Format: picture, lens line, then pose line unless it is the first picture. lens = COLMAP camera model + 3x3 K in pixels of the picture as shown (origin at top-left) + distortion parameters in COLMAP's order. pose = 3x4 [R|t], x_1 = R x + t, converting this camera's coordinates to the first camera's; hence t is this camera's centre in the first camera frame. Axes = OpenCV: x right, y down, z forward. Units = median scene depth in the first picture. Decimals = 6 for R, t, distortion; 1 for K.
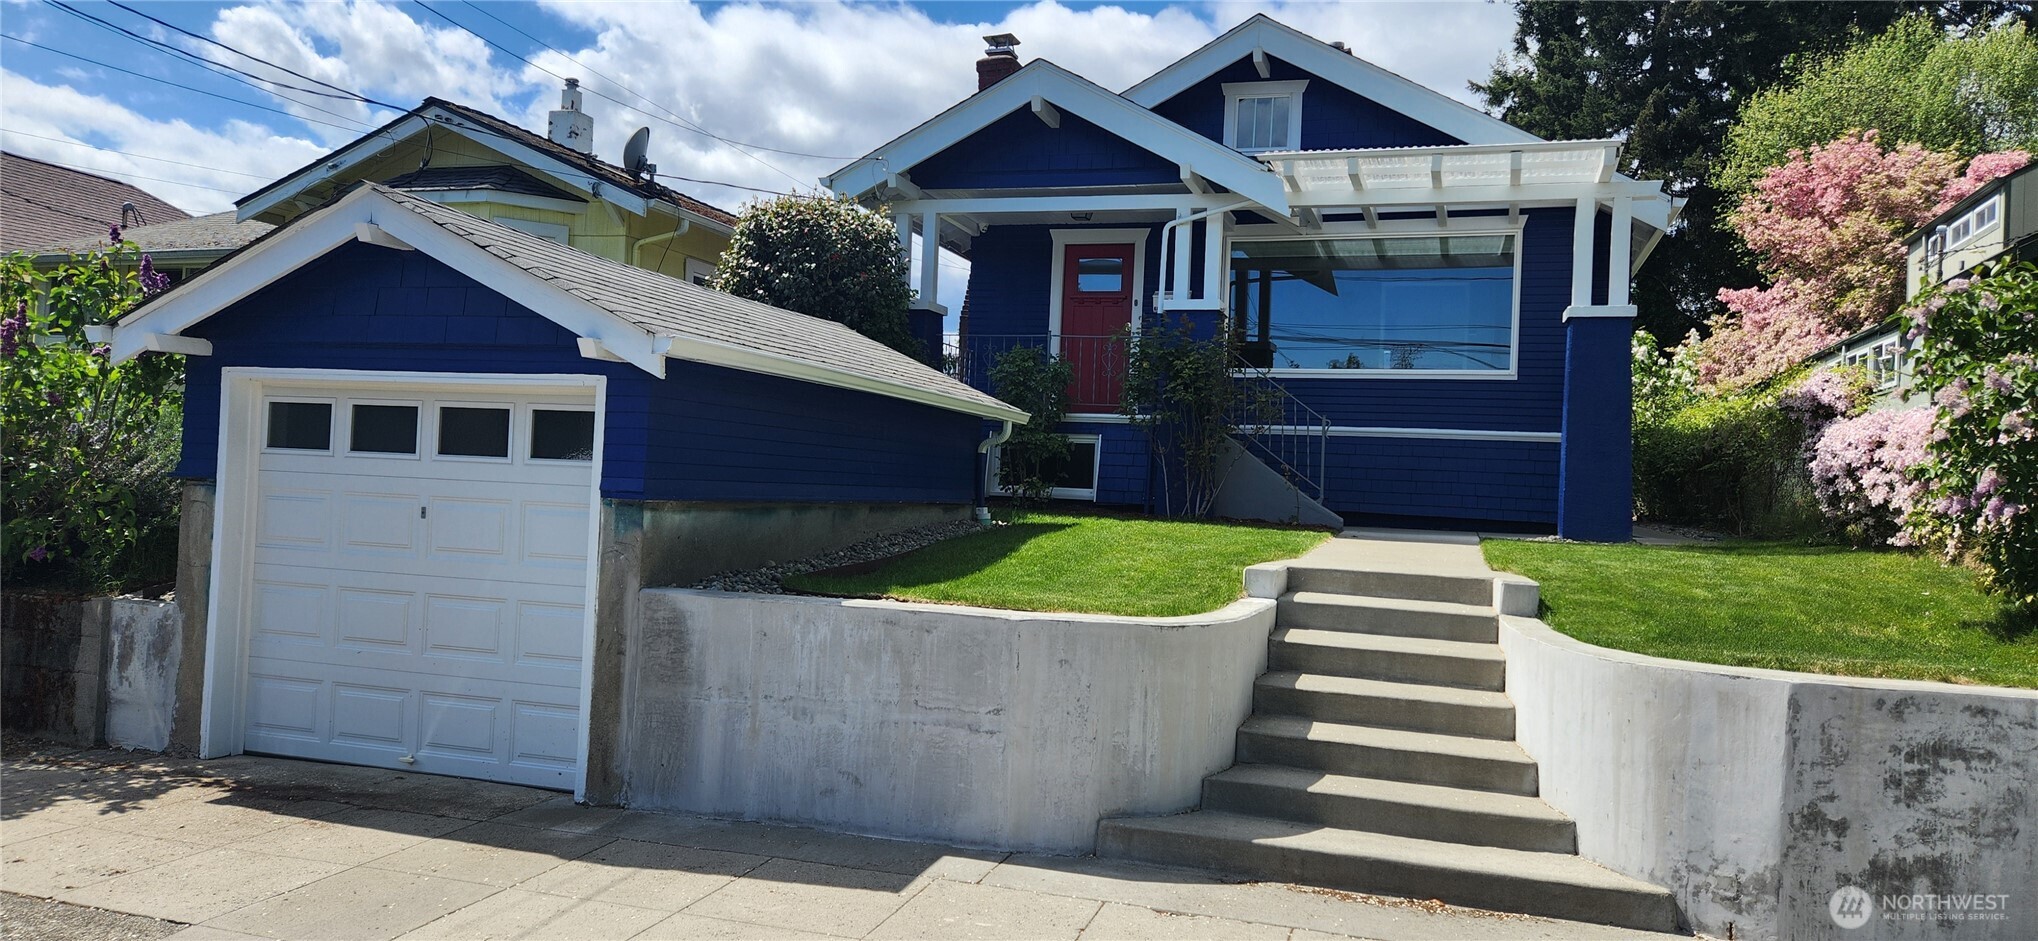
lens RADIAL K [[1347.6, 0, 1019.7], [0, 1347.6, 479.5], [0, 0, 1]] dist [0.056732, -0.002572]
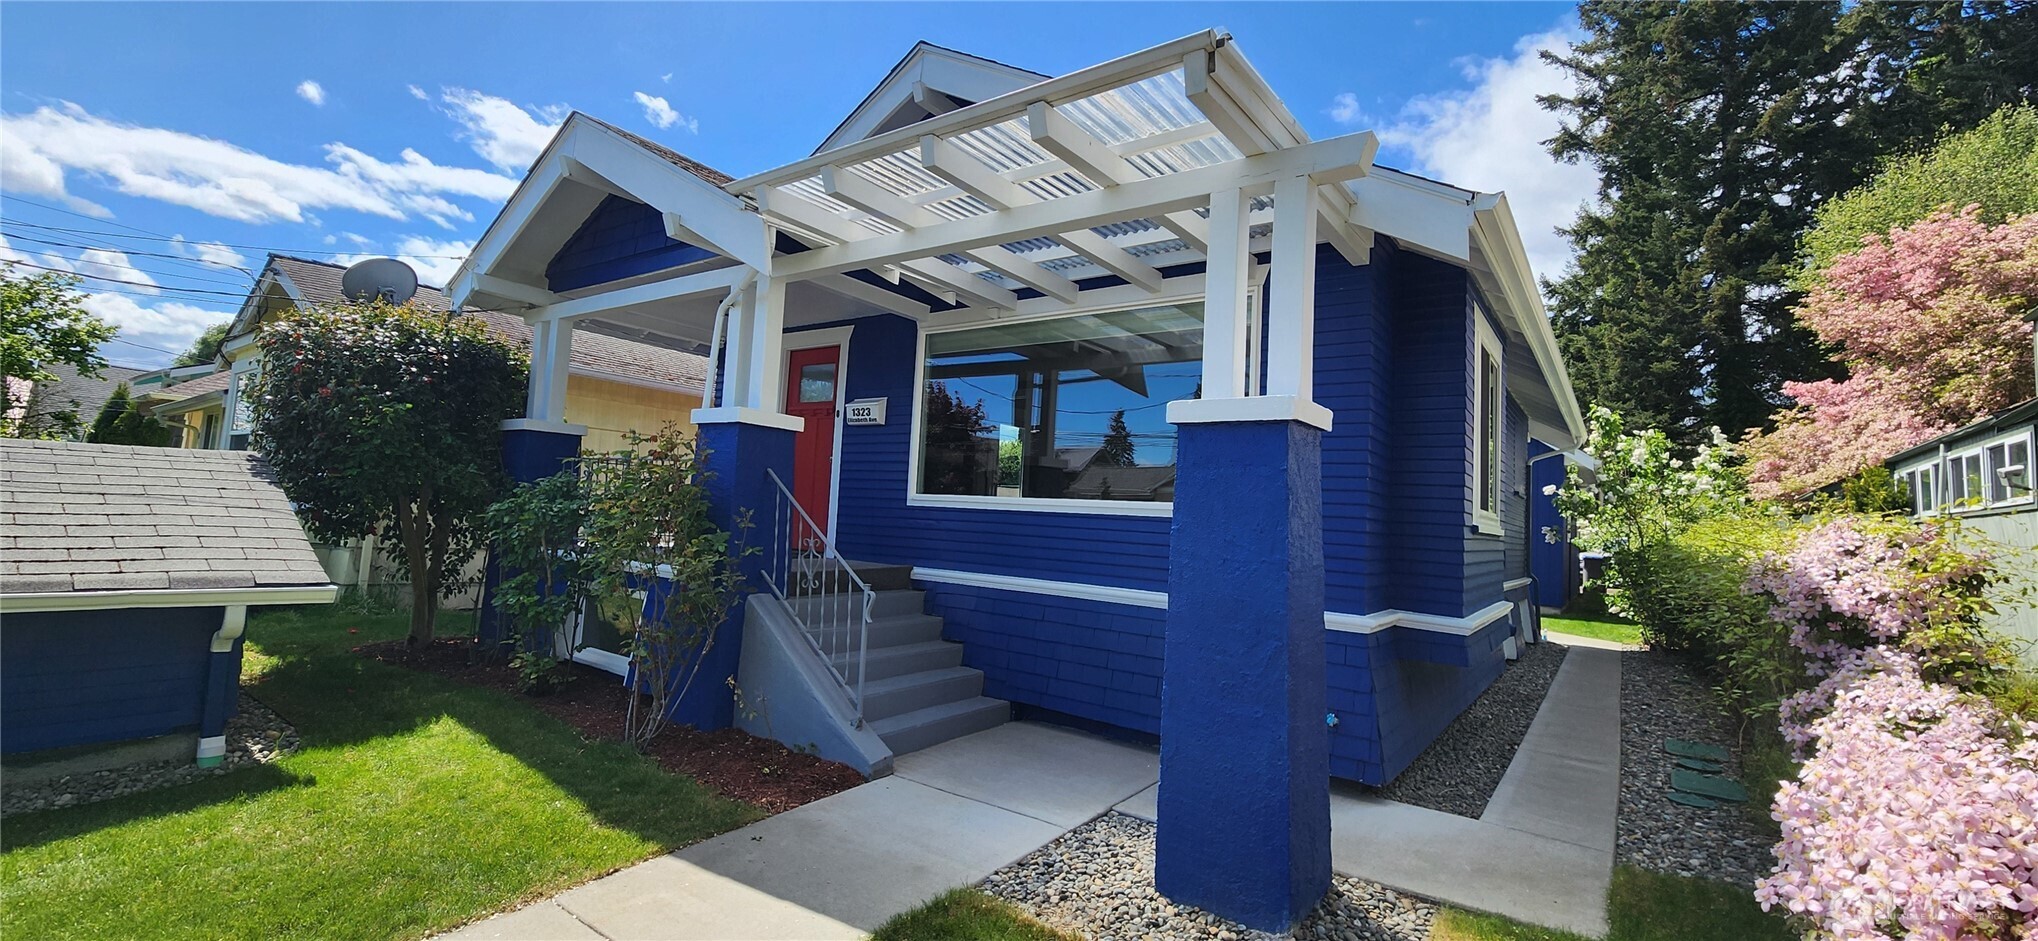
lens RADIAL K [[817.3, 0, 1019.0], [0, 817.3, 470.5], [0, 0, 1]] dist [0.026235, -0.010378]
pose [[0.951589, -0.007262, -0.307289, 0.191278], [-0.013075, 0.997860, -0.064071, -0.035262], [0.307096, 0.064987, 0.949457, 0.305559]]
